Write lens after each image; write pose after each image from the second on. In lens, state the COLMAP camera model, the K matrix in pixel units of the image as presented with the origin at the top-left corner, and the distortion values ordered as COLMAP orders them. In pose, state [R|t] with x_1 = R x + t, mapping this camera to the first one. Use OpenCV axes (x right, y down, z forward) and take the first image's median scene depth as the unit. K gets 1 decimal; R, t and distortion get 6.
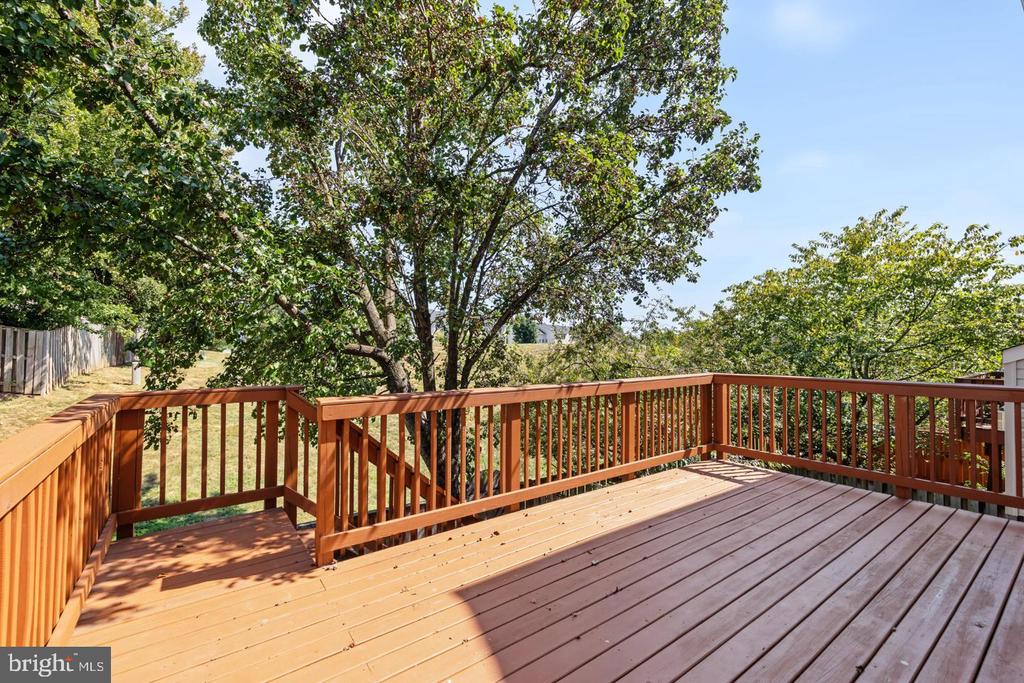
lens RADIAL K [[437.5, 0, 522.1], [0, 437.5, 339.6], [0, 0, 1]] dist [0.000203, -0.000091]
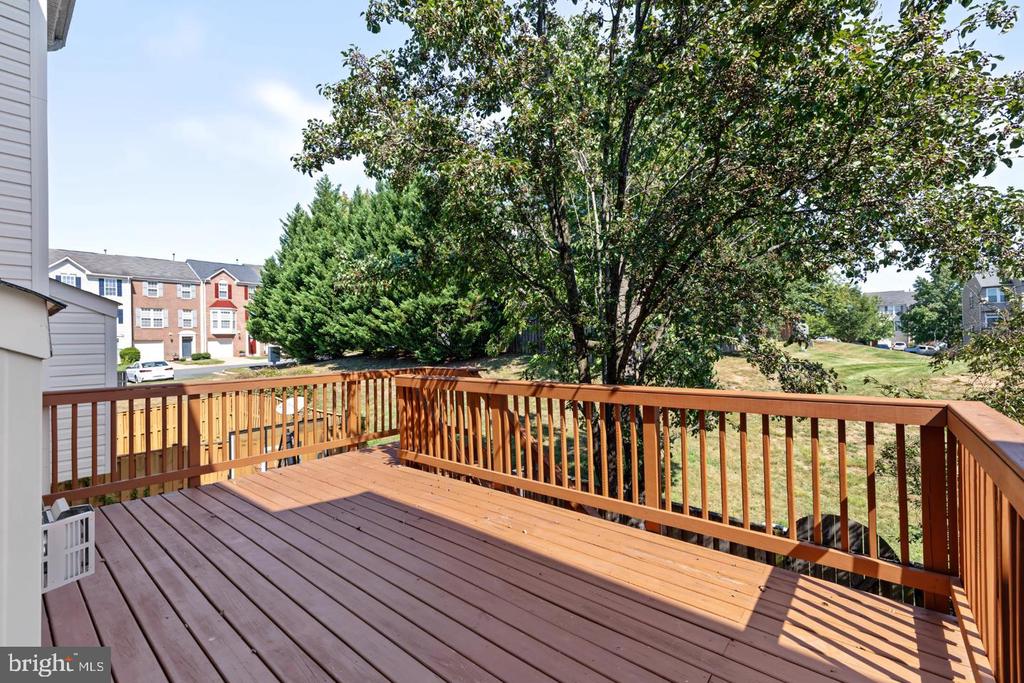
lens RADIAL K [[437.5, 0, 522.1], [0, 437.5, 339.6], [0, 0, 1]] dist [0.000203, -0.000091]
pose [[0.234756, -0.011189, -0.971990, 0.991259], [0.042545, 0.999094, -0.001226, -0.001501], [0.971123, -0.041066, 0.235019, 0.704052]]
